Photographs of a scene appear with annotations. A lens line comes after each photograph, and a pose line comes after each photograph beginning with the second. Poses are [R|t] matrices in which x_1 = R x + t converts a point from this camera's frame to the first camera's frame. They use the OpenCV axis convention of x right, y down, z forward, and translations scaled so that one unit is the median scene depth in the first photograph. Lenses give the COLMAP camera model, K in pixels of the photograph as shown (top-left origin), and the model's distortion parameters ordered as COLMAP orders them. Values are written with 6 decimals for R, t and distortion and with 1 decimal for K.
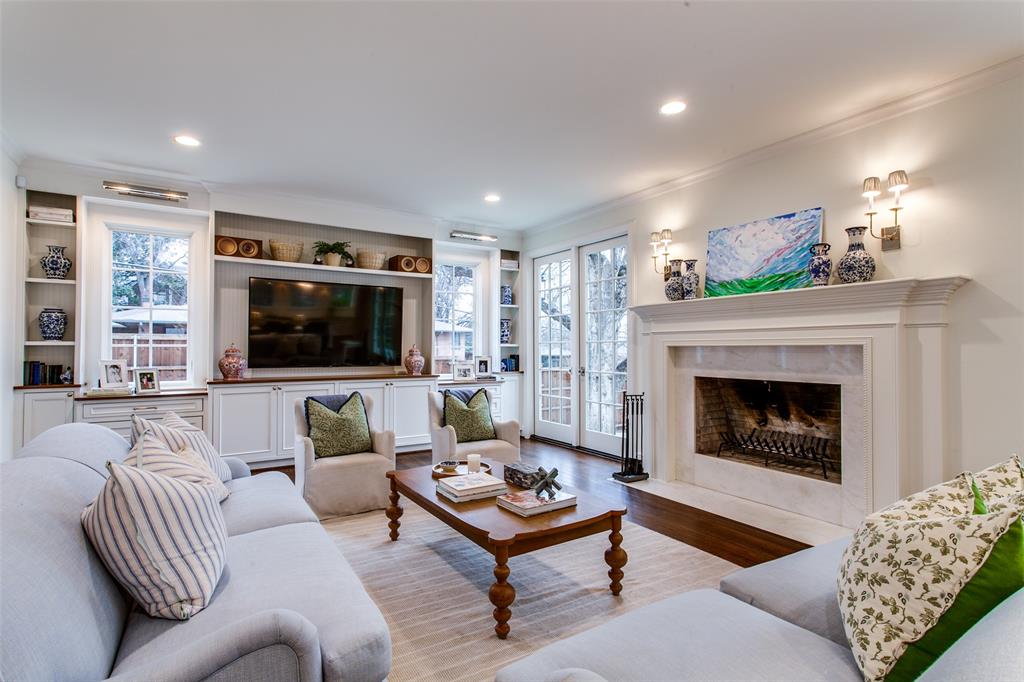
lens RADIAL K [[498.6, 0, 507.0], [0, 498.6, 342.1], [0, 0, 1]] dist [0.009278, 0.000283]
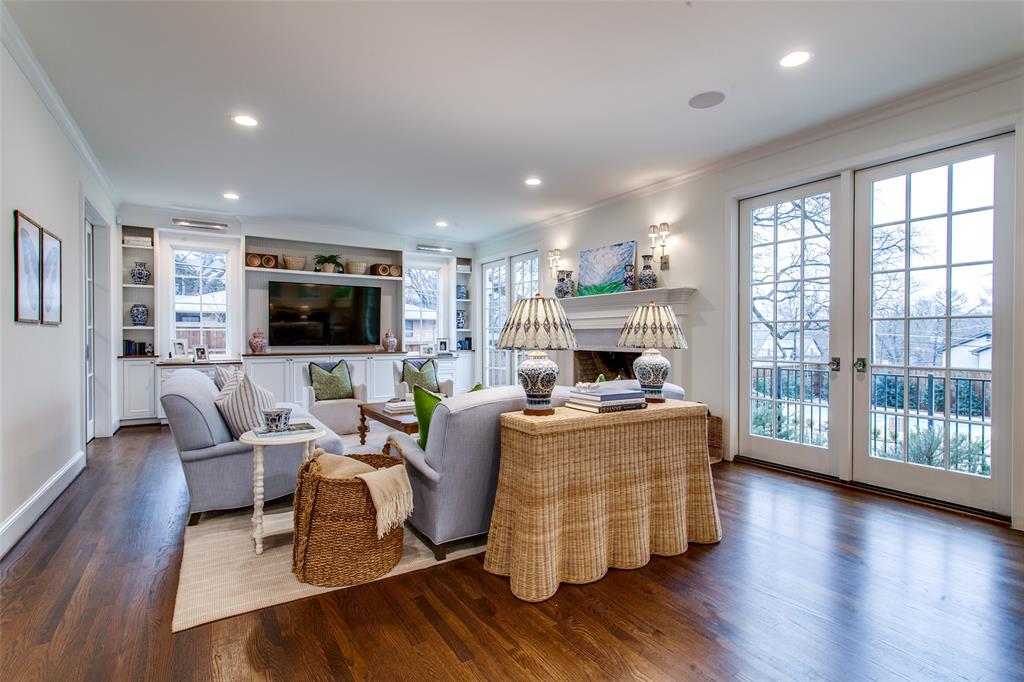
lens RADIAL K [[481.2, 0, 506.3], [0, 481.2, 340.7], [0, 0, 1]] dist [0.000069, 0.001148]
pose [[0.999996, -0.001099, 0.002465, 0.167330], [0.001045, 0.999759, 0.021927, 0.009641], [-0.002489, -0.021924, 0.999757, -0.402442]]
